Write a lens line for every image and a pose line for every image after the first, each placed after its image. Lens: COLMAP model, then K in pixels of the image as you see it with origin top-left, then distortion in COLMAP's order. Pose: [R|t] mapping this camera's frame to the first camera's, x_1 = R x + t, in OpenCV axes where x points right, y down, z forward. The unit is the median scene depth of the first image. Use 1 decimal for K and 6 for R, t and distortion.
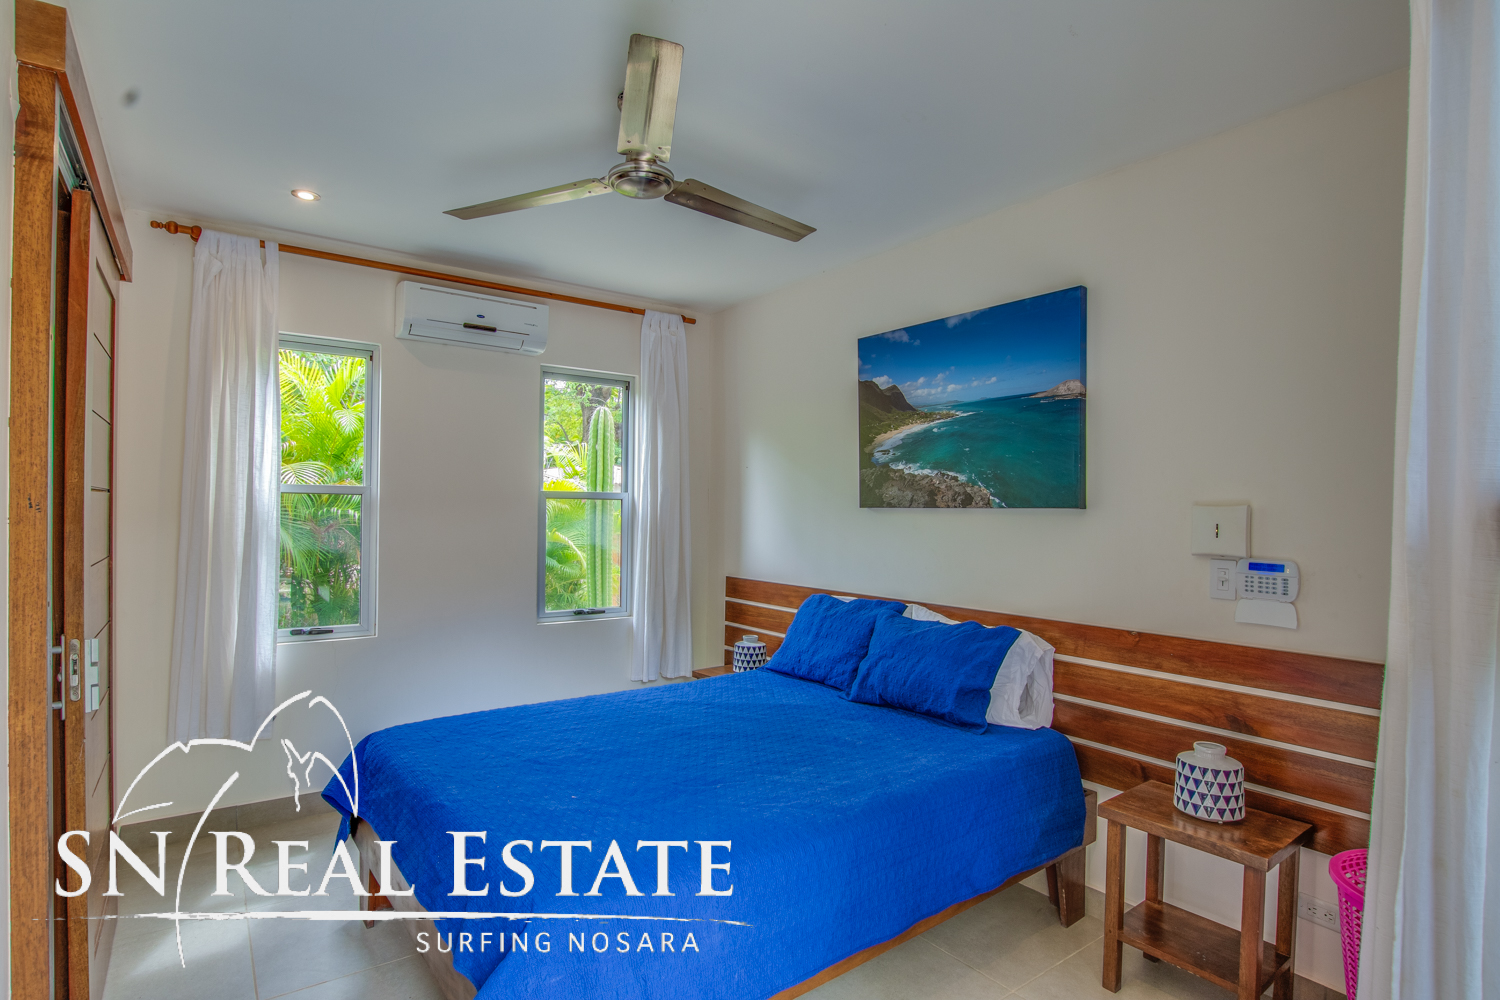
lens RADIAL K [[697.4, 0, 750.0], [0, 697.4, 500.0], [0, 0, 1]] dist [-0.025096, 0.000757]
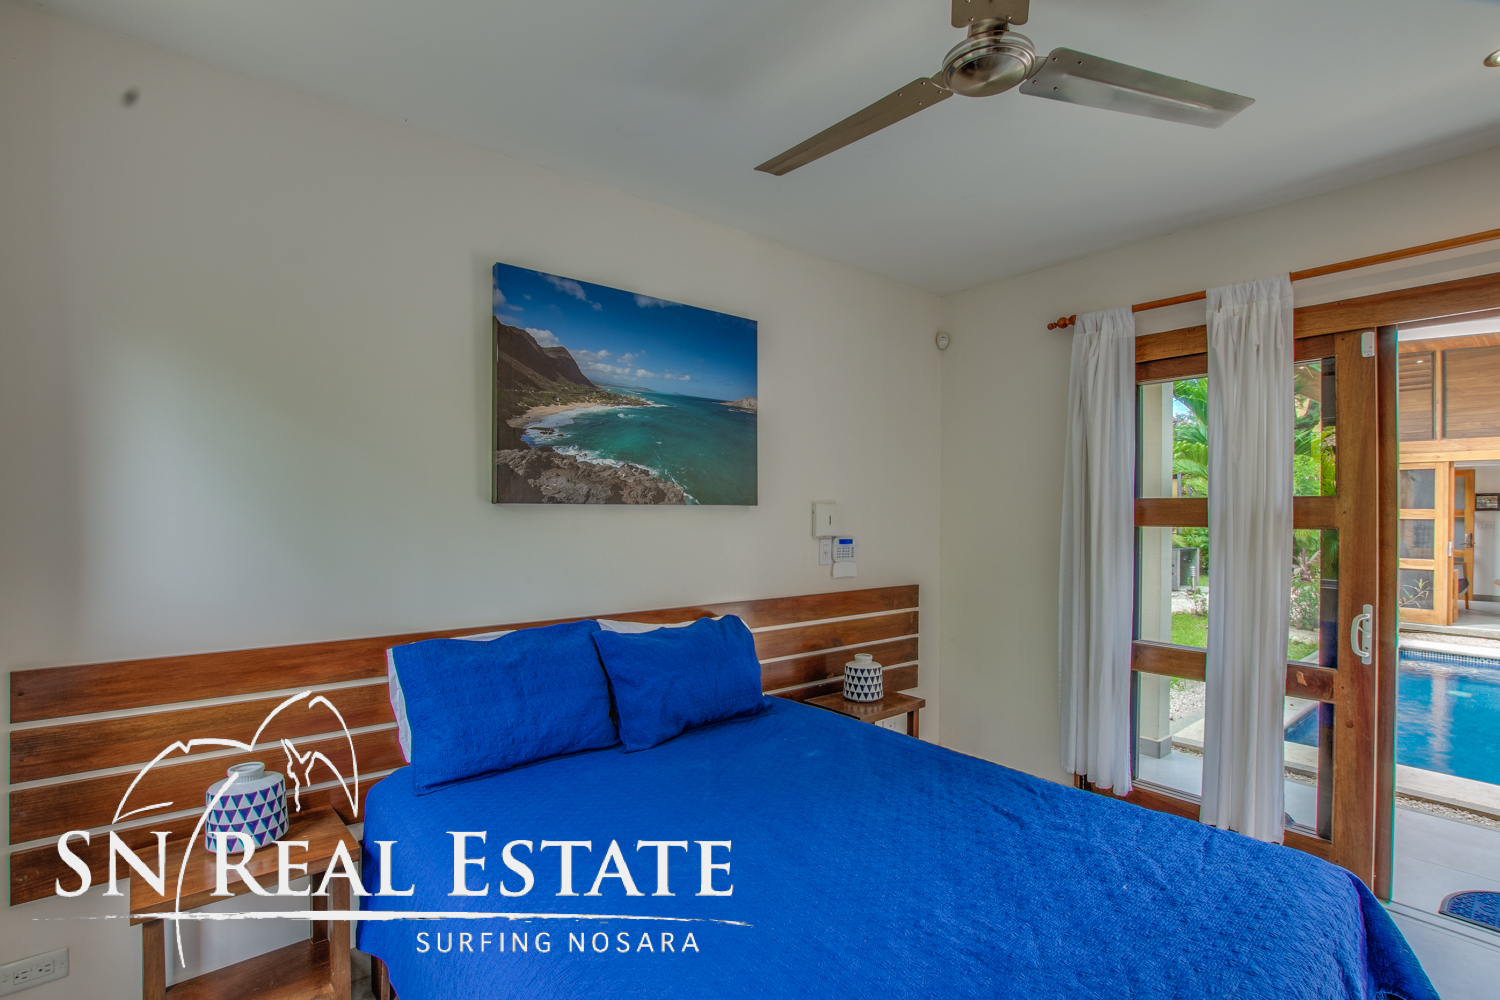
lens RADIAL K [[697.4, 0, 750.0], [0, 697.4, 500.0], [0, 0, 1]] dist [-0.025096, 0.000757]
pose [[-0.003438, -0.001595, 0.999993, -0.612598], [-0.021564, 0.999766, 0.001521, 0.001207], [-0.999762, -0.021558, -0.003472, 0.837488]]
